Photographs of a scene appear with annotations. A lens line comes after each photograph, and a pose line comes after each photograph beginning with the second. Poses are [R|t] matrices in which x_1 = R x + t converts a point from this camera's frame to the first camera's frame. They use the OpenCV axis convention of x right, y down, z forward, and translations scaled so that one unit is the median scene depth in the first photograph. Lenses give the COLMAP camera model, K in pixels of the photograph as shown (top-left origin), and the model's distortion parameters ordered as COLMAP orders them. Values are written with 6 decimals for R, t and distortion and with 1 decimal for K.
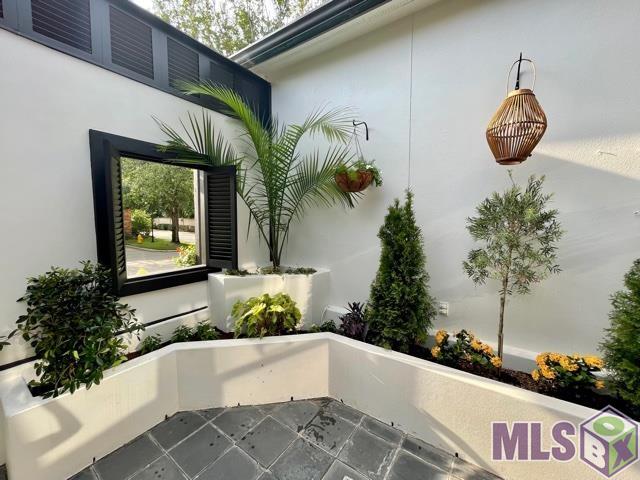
lens RADIAL K [[257.5, 0, 319.3], [0, 257.5, 240.0], [0, 0, 1]] dist [-0.007979, 0.000121]
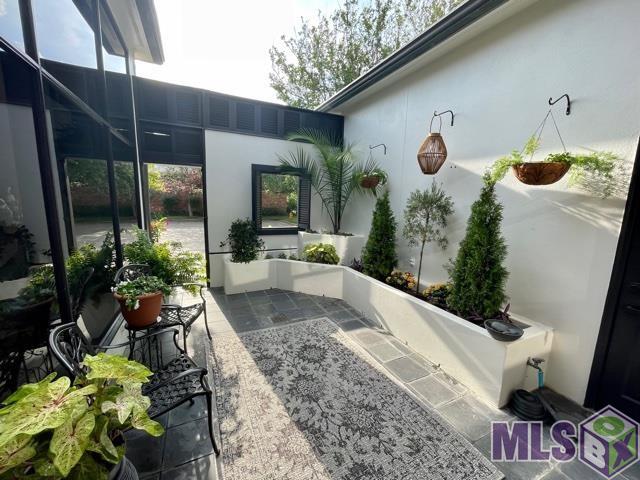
lens RADIAL K [[257.5, 0, 319.1], [0, 257.5, 240.6], [0, 0, 1]] dist [-0.007979, 0.000121]
pose [[0.866435, 0.098866, -0.489404, 0.772563], [-0.067572, 0.994400, 0.081253, 0.044461], [0.494697, -0.037330, 0.868264, -0.696264]]
